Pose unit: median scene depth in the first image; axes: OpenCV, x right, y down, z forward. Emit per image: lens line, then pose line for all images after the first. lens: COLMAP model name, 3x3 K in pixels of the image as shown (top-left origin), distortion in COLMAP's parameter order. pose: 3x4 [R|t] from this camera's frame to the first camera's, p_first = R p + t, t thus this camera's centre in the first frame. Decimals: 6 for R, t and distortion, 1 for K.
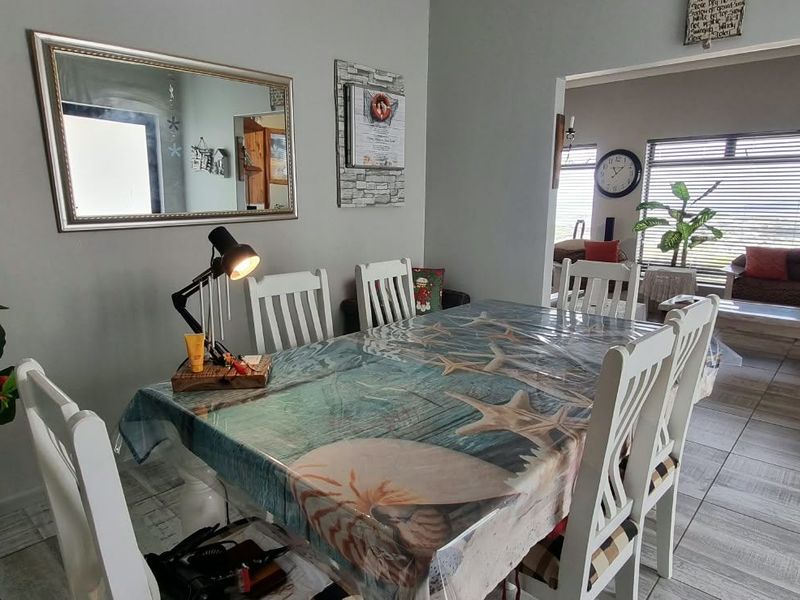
lens RADIAL K [[509.7, 0, 396.9], [0, 509.7, 303.7], [0, 0, 1]] dist [-0.008489, 0.001752]
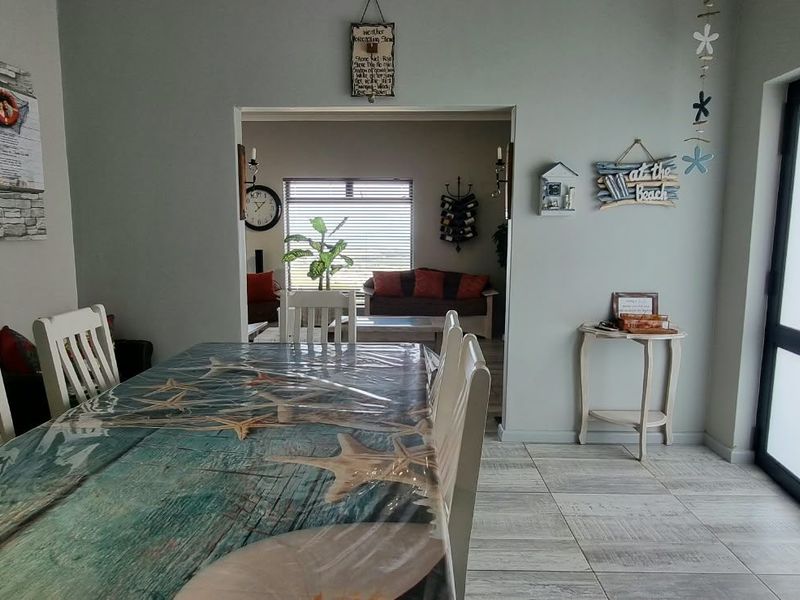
lens RADIAL K [[509.7, 0, 400.0], [0, 509.7, 303.8], [0, 0, 1]] dist [-0.008489, 0.001752]
pose [[0.750486, -0.088231, 0.654971, -0.105823], [0.130732, 0.991284, -0.016261, -0.013610], [-0.647828, 0.097830, 0.755479, 0.089319]]
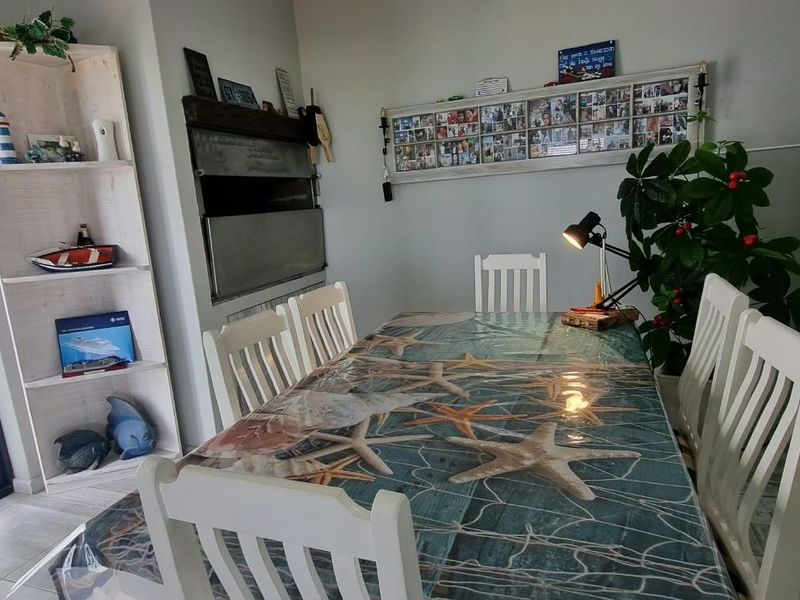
lens RADIAL K [[509.7, 0, 401.5], [0, 509.7, 299.6], [0, 0, 1]] dist [-0.008489, 0.001752]
pose [[-0.917647, 0.131200, -0.375115, 0.293834], [-0.011858, 0.934469, 0.355848, -0.174718], [0.397220, 0.330991, -0.855956, 0.856979]]
